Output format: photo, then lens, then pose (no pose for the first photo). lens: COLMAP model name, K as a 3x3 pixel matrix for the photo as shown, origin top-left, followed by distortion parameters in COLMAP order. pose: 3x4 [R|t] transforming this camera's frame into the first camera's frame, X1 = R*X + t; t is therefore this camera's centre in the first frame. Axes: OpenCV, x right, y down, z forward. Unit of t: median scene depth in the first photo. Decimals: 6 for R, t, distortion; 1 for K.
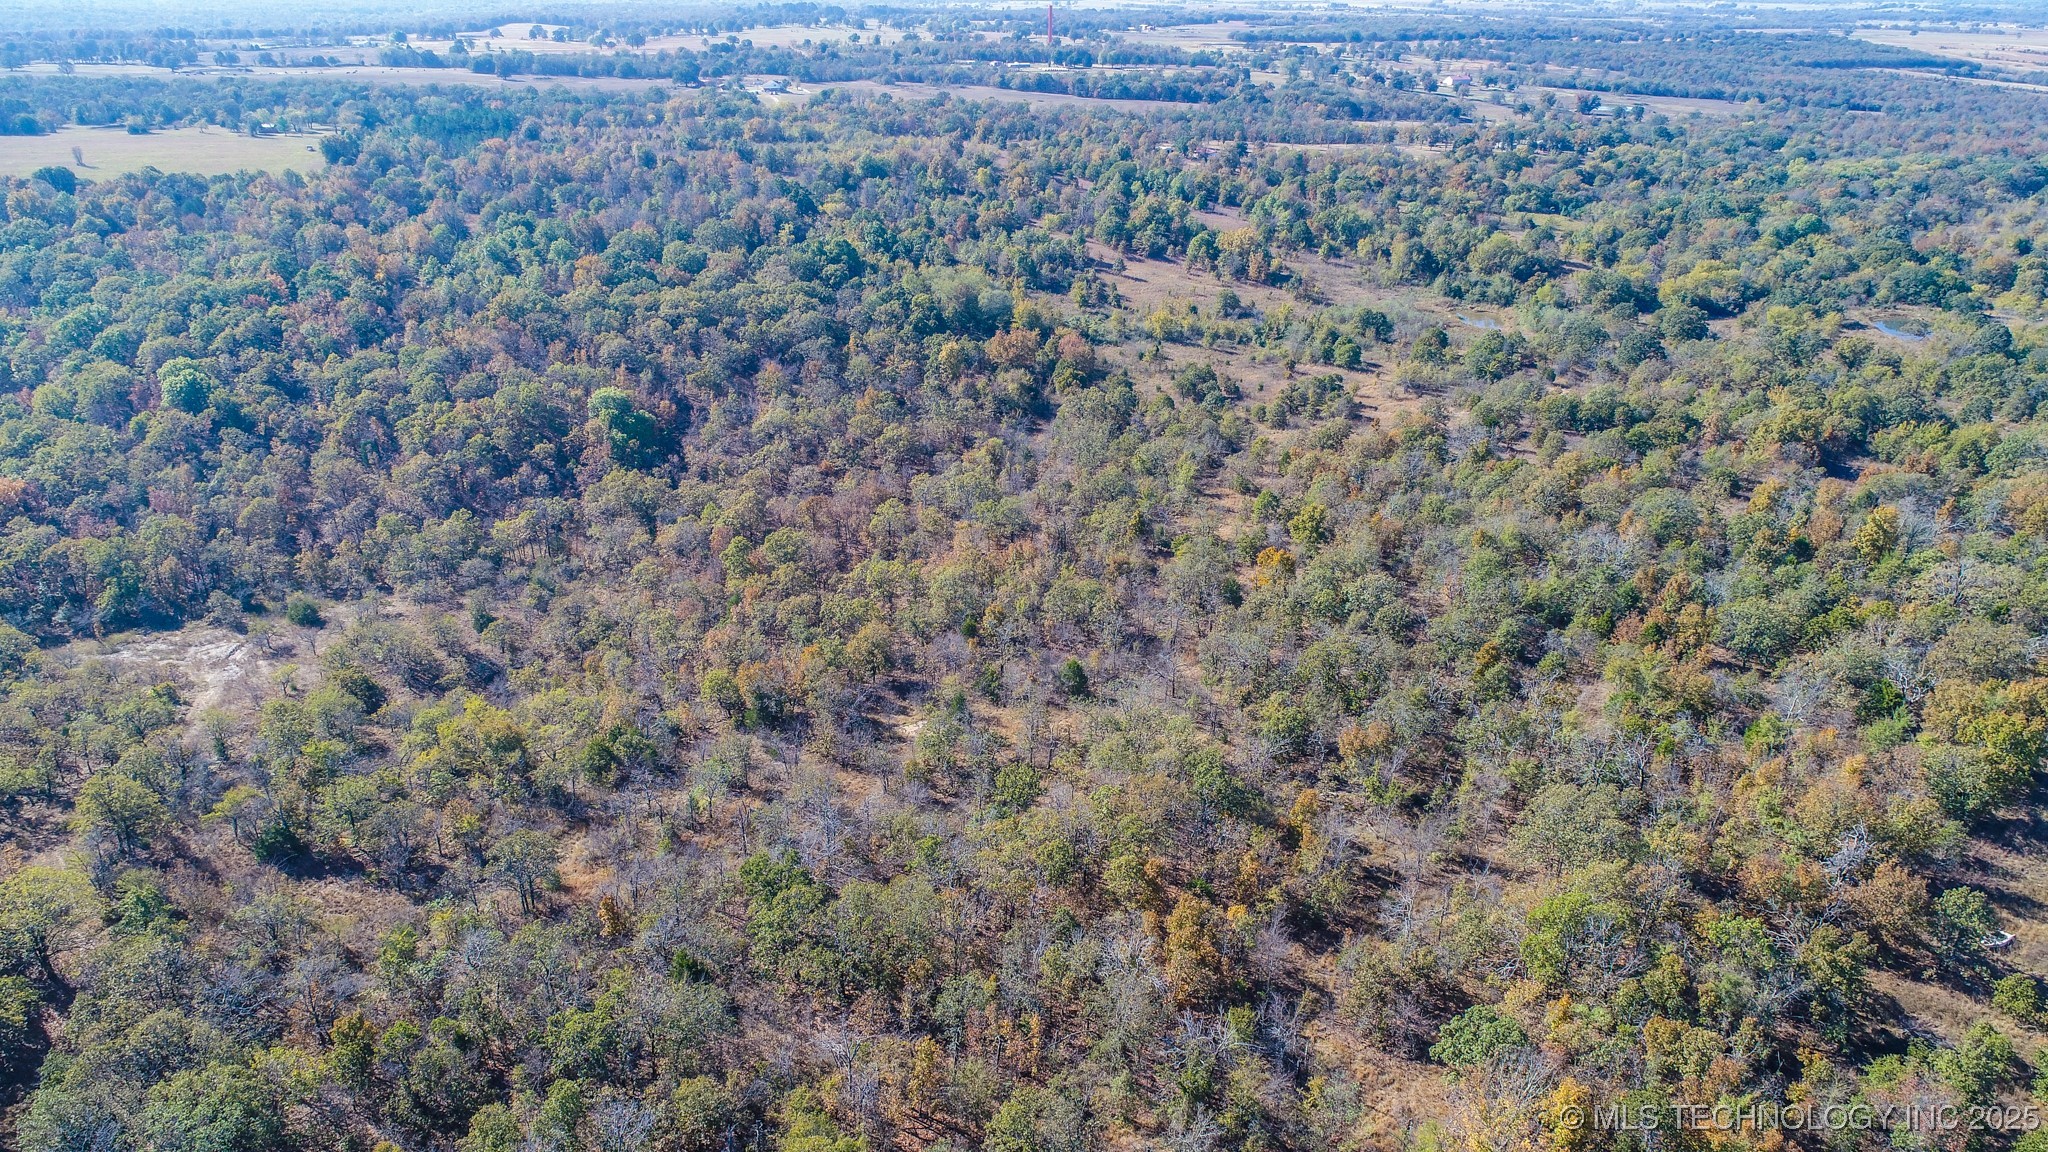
lens RADIAL K [[1371.1, 0, 1026.5], [0, 1371.1, 576.8], [0, 0, 1]] dist [-0.007312, 0.002481]
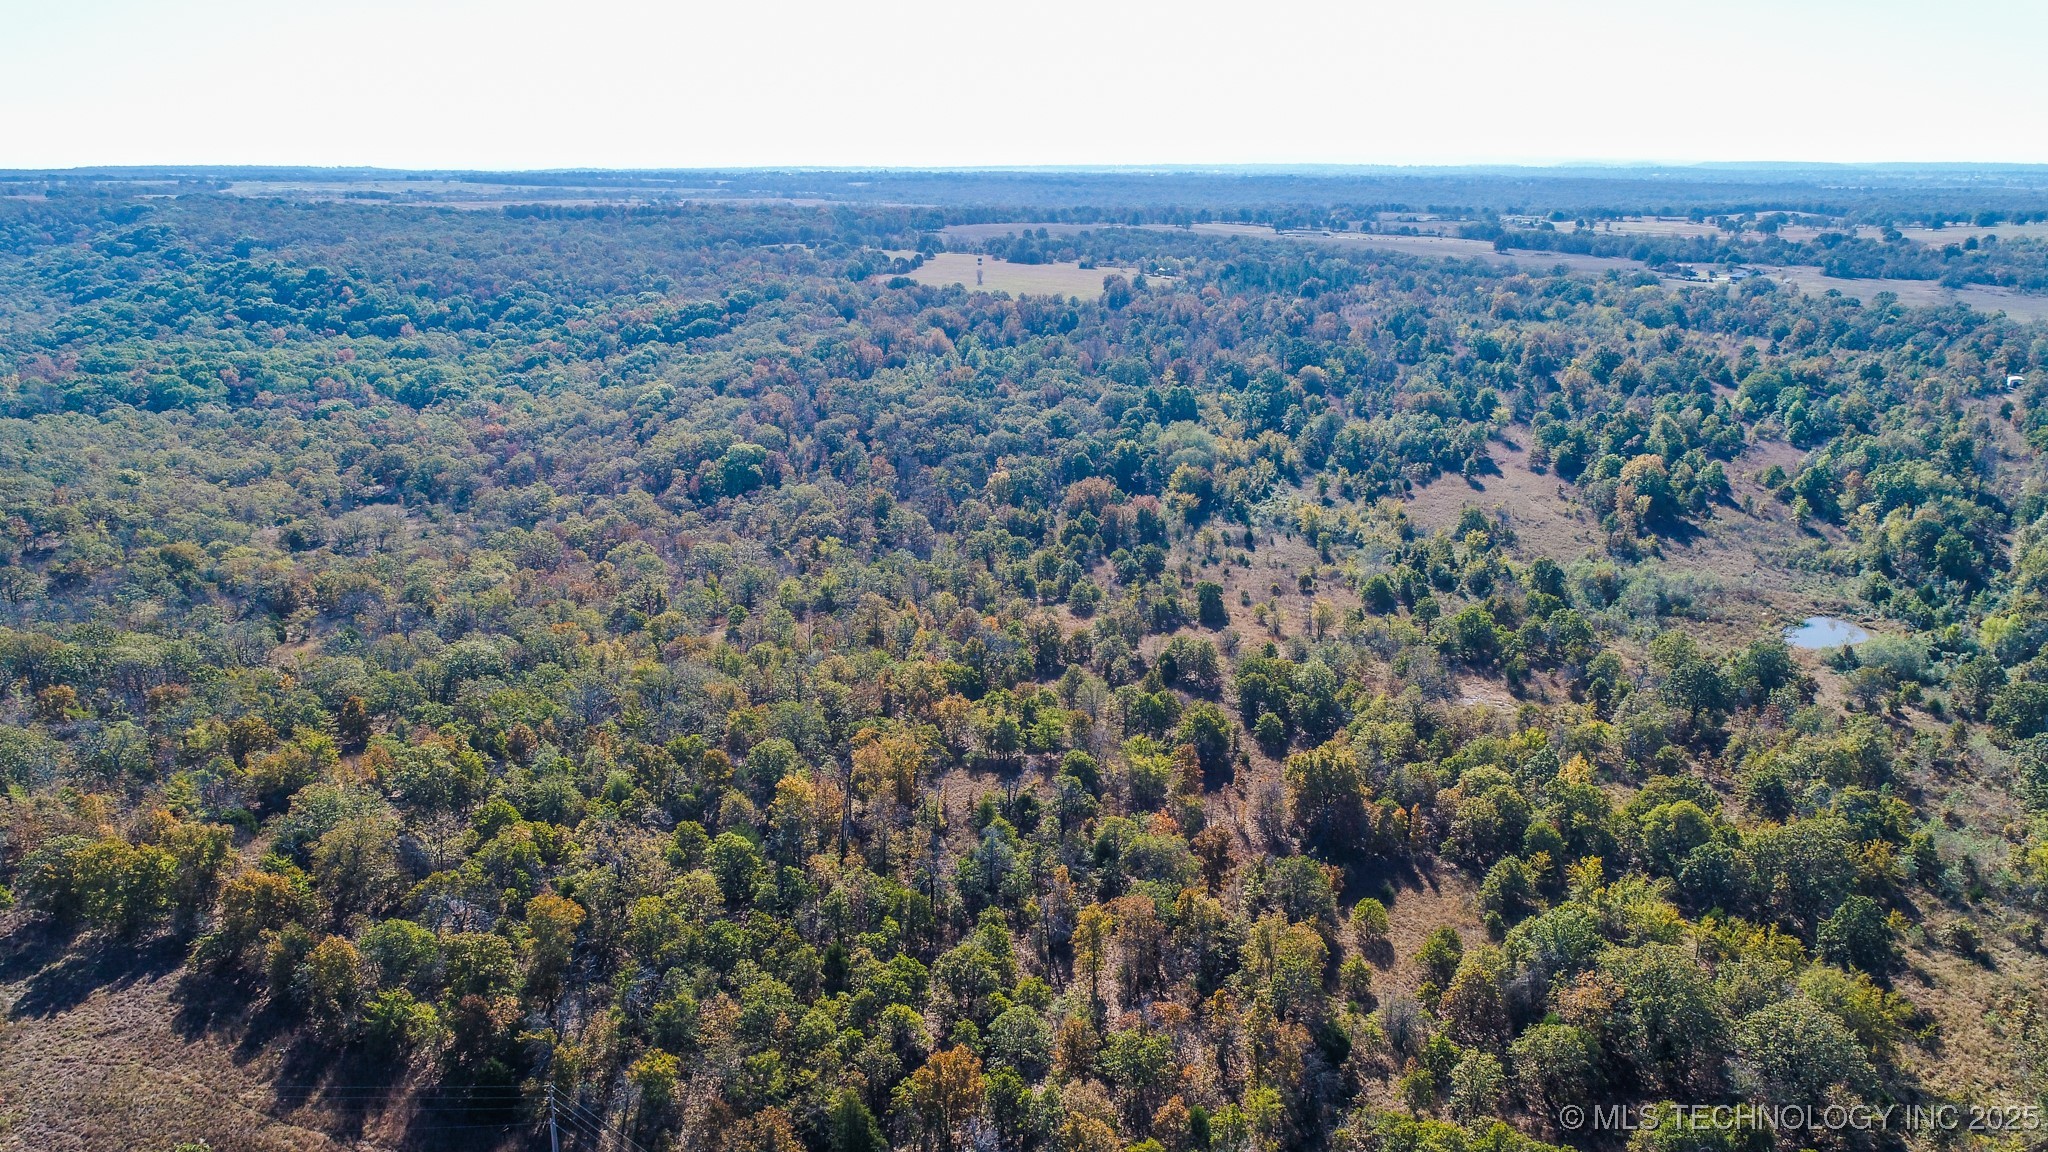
lens RADIAL K [[1371.1, 0, 1031.8], [0, 1371.1, 577.8], [0, 0, 1]] dist [-0.007312, 0.002481]
pose [[0.565981, 0.236219, -0.789852, 0.709539], [-0.333160, 0.941891, 0.042958, -0.129716], [0.754102, 0.238834, 0.611791, 0.350465]]
